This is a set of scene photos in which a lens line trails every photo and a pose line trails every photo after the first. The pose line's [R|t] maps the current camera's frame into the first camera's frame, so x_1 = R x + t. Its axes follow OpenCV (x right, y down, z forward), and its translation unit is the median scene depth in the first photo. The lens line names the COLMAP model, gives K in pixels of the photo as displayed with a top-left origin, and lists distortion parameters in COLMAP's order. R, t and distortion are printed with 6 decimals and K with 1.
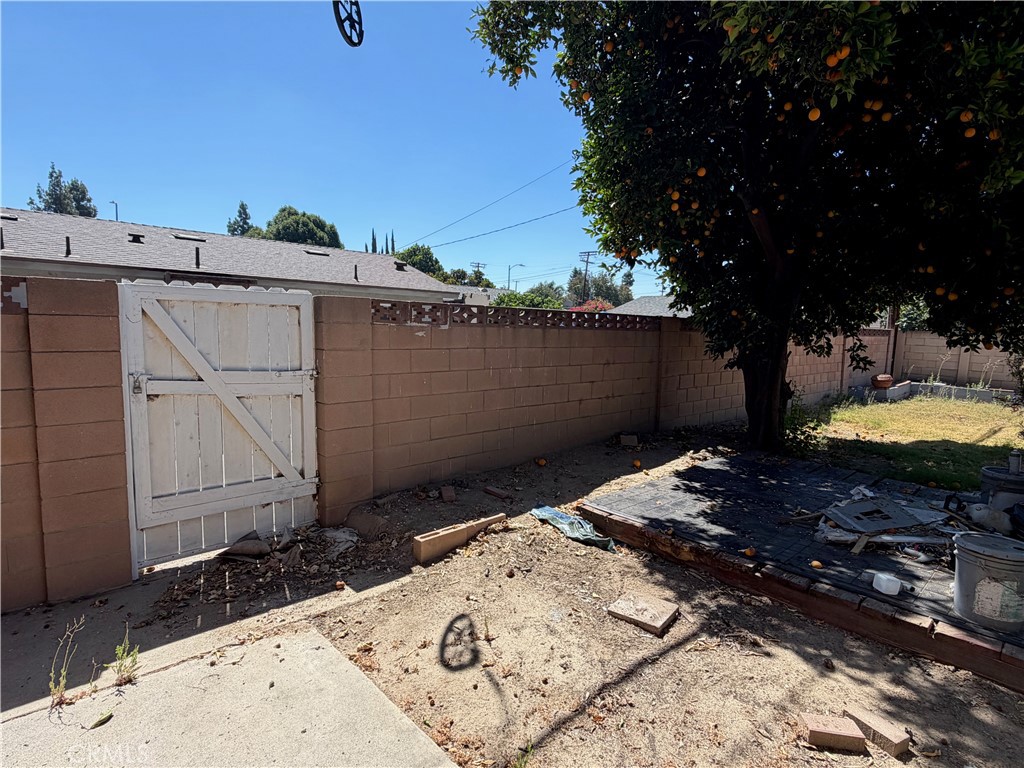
lens RADIAL K [[538.2, 0, 509.6], [0, 538.2, 384.7], [0, 0, 1]] dist [0.002019, 0.000203]
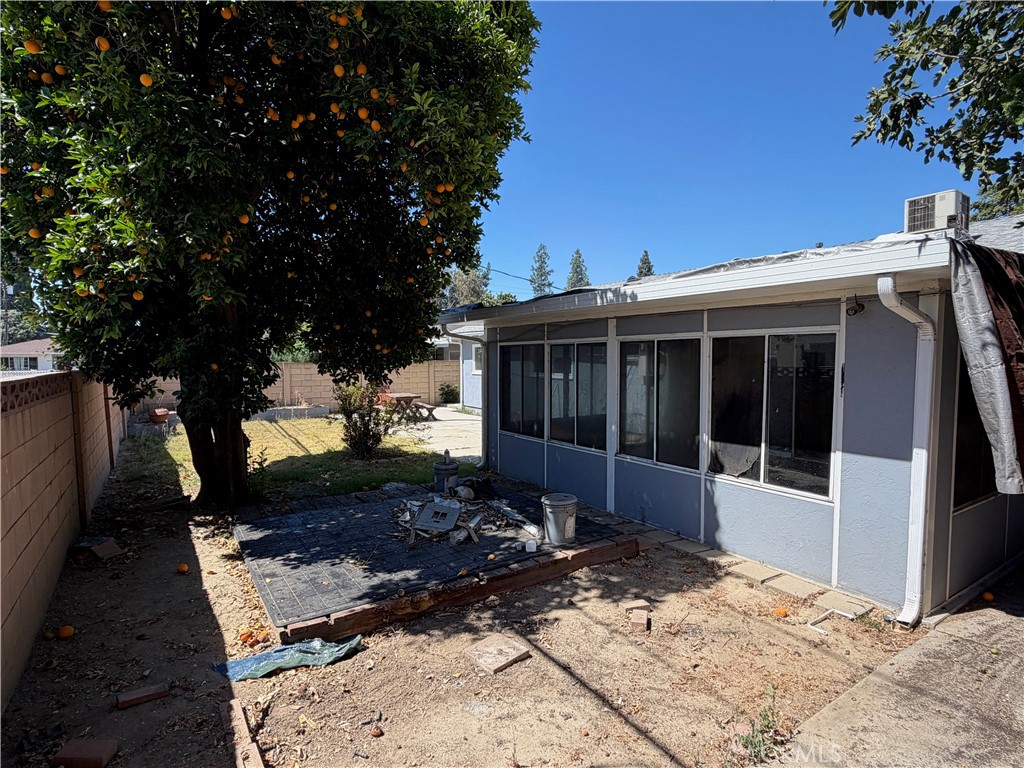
lens RADIAL K [[538.2, 0, 510.2], [0, 538.2, 385.7], [0, 0, 1]] dist [0.002019, 0.000203]
pose [[0.156413, -0.083445, 0.984161, -0.672716], [0.118502, 0.990812, 0.065175, -0.168513], [-0.980557, 0.106431, 0.164864, 0.610402]]
